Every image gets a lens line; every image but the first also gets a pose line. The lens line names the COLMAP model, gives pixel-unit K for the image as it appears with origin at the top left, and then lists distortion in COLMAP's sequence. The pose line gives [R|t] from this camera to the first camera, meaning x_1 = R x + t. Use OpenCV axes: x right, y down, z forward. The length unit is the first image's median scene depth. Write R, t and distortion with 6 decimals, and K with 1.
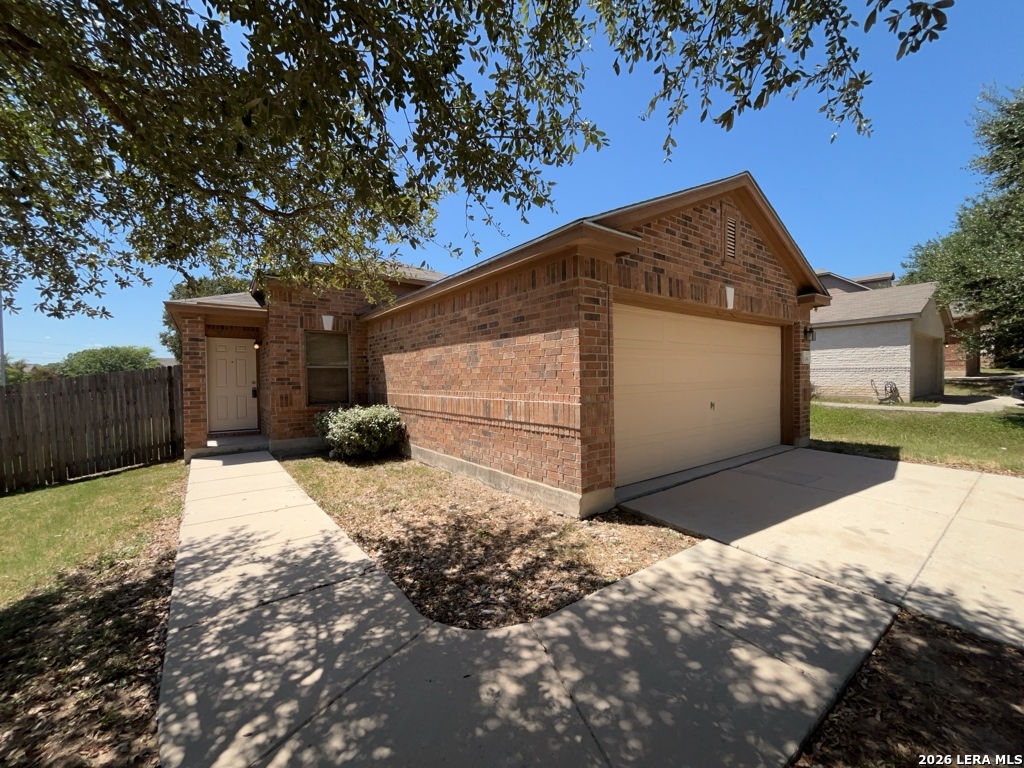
lens RADIAL K [[422.5, 0, 524.9], [0, 422.5, 387.7], [0, 0, 1]] dist [-0.008575, 0.001418]
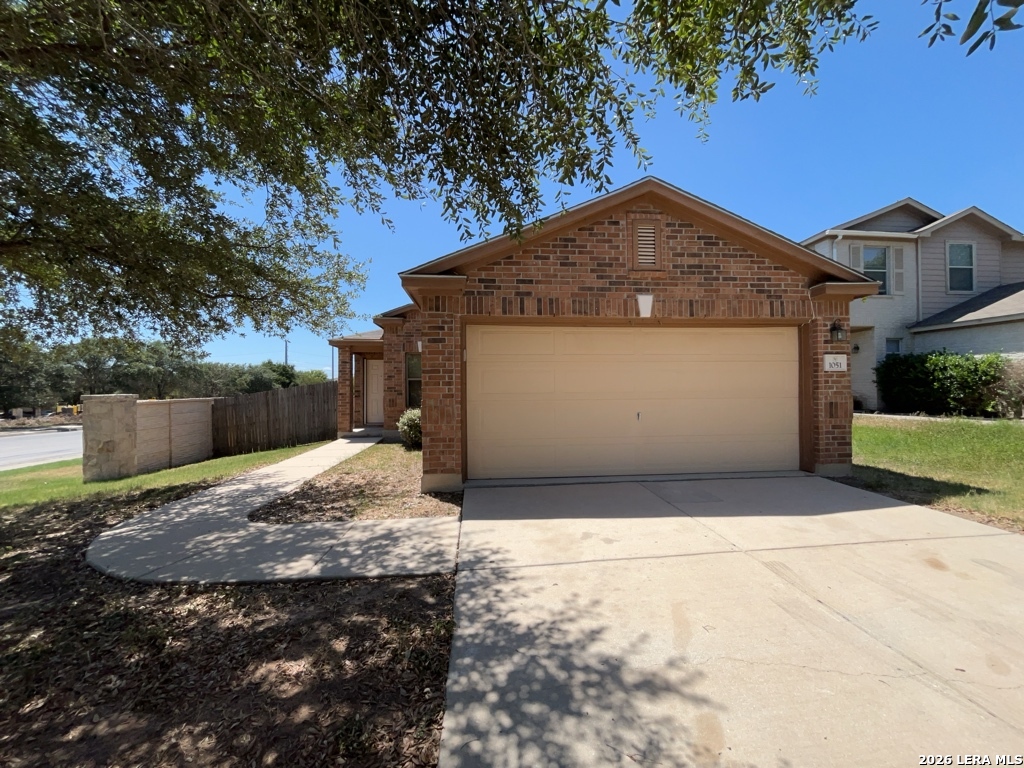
lens RADIAL K [[422.5, 0, 512.3], [0, 422.5, 389.3], [0, 0, 1]] dist [-0.008575, 0.001418]
pose [[0.845654, 0.005271, -0.533706, 1.562460], [-0.016477, 0.999732, -0.016234, 0.001921], [0.533477, 0.022522, 0.845514, 0.027800]]
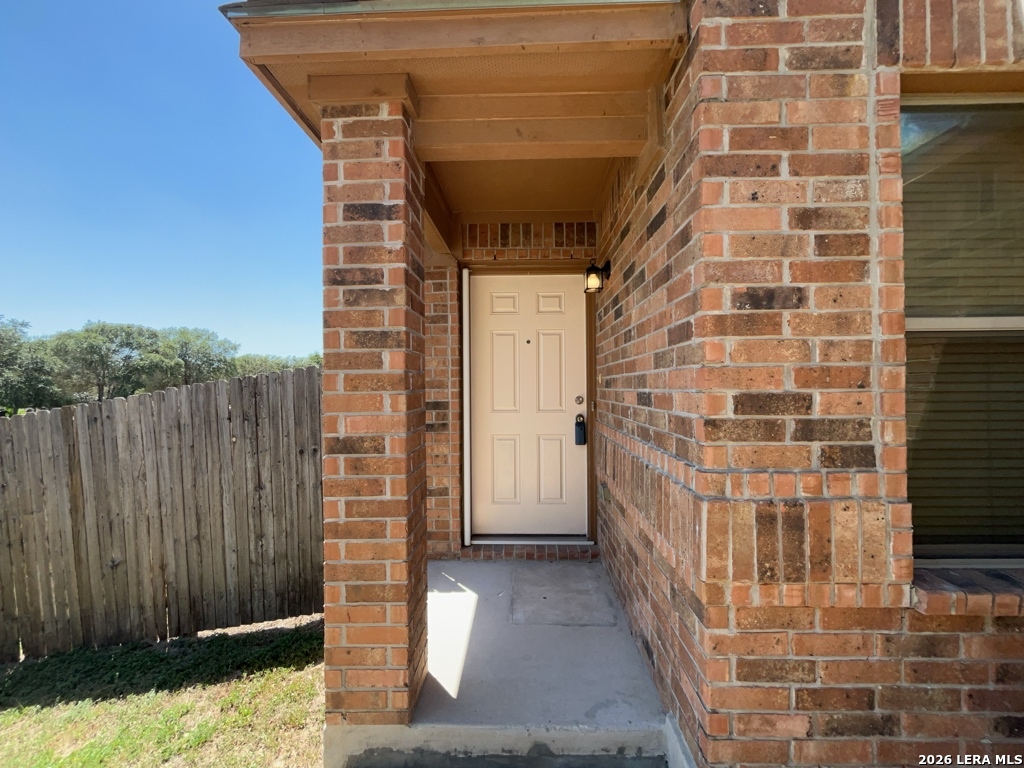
lens RADIAL K [[422.5, 0, 510.3], [0, 422.5, 384.9], [0, 0, 1]] dist [-0.008575, 0.001418]
pose [[0.774730, 0.003074, -0.632284, -1.603620], [-0.012894, 0.999857, -0.010939, -0.068262], [0.632160, 0.016628, 0.774659, 2.381684]]
